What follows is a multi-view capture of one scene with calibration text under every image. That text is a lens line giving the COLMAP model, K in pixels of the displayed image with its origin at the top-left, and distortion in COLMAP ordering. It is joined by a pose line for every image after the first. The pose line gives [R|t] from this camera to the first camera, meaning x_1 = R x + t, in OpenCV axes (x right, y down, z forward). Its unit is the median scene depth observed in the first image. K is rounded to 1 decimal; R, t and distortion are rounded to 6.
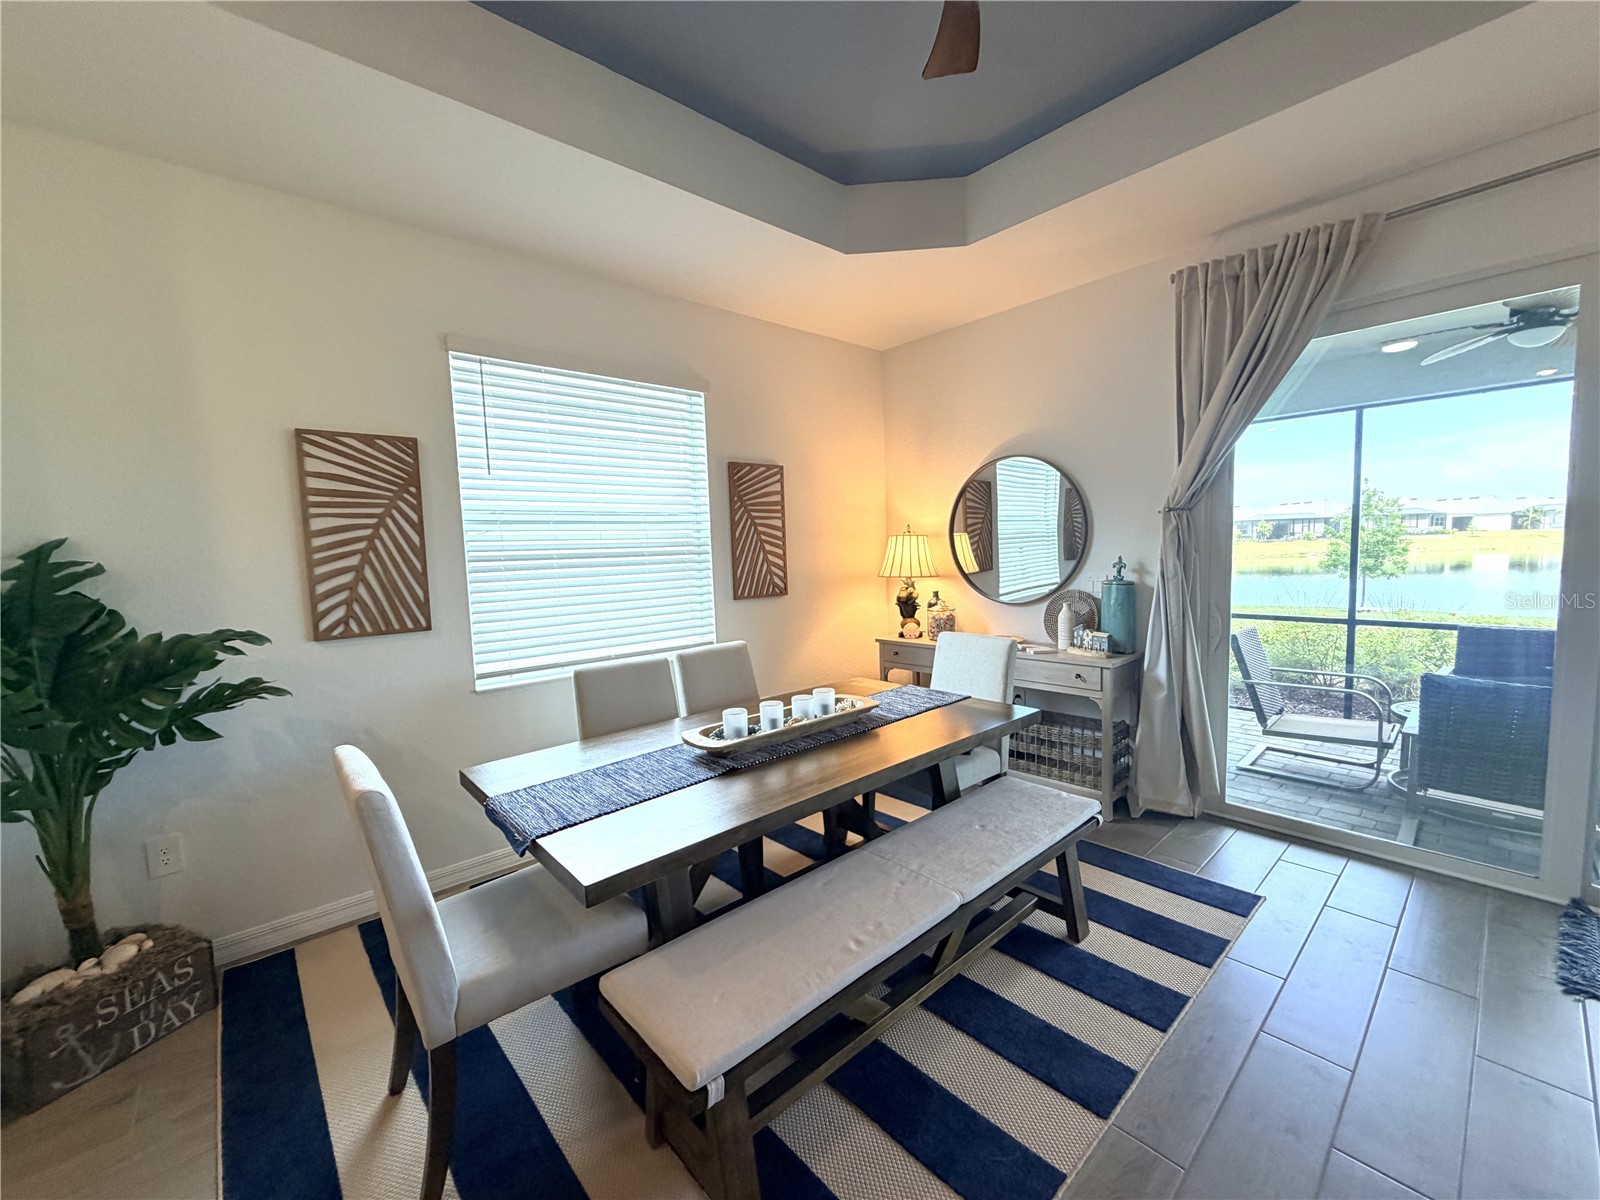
lens RADIAL K [[642.9, 0, 799.1], [0, 642.9, 604.6], [0, 0, 1]] dist [-0.000214, 0.000009]
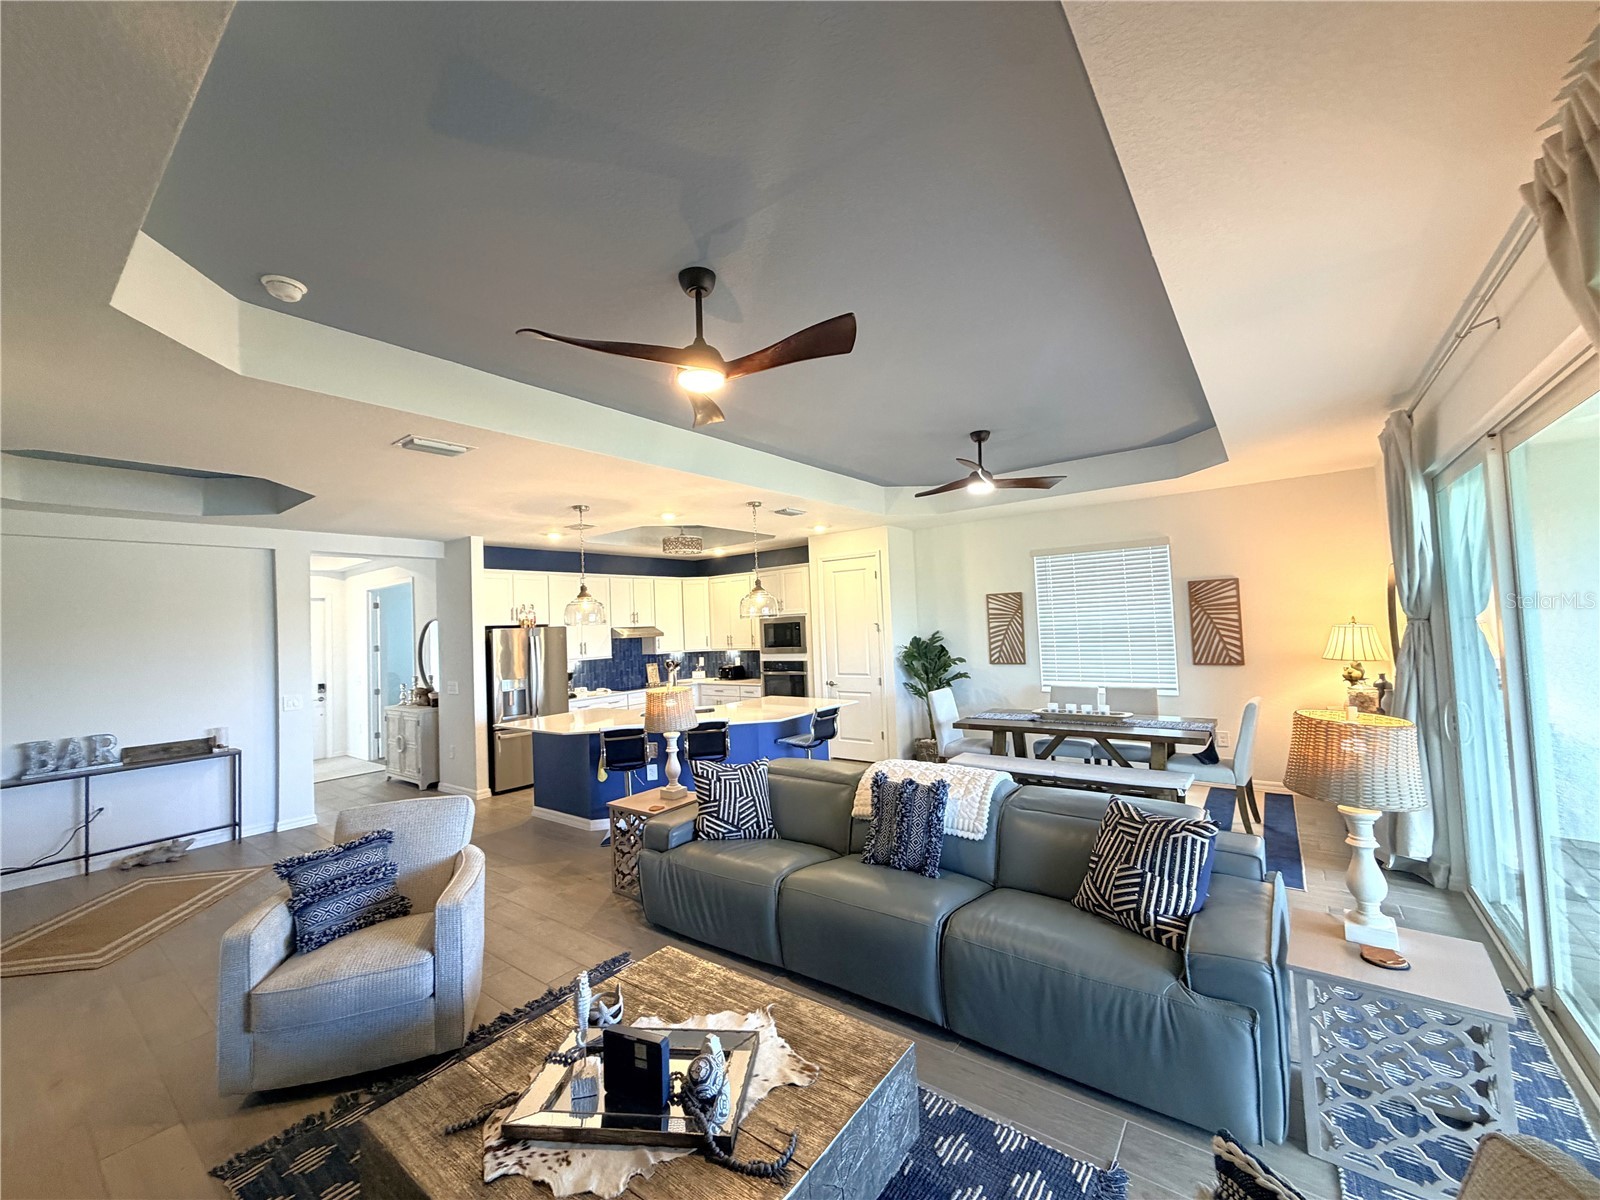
lens RADIAL K [[642.9, 0, 805.2], [0, 642.9, 605.2], [0, 0, 1]] dist [-0.000214, 0.000009]
pose [[0.193456, -0.010547, -0.981052, 1.289438], [-0.058908, 0.998013, -0.022346, -0.063411], [0.979339, 0.062115, 0.192450, -0.275144]]
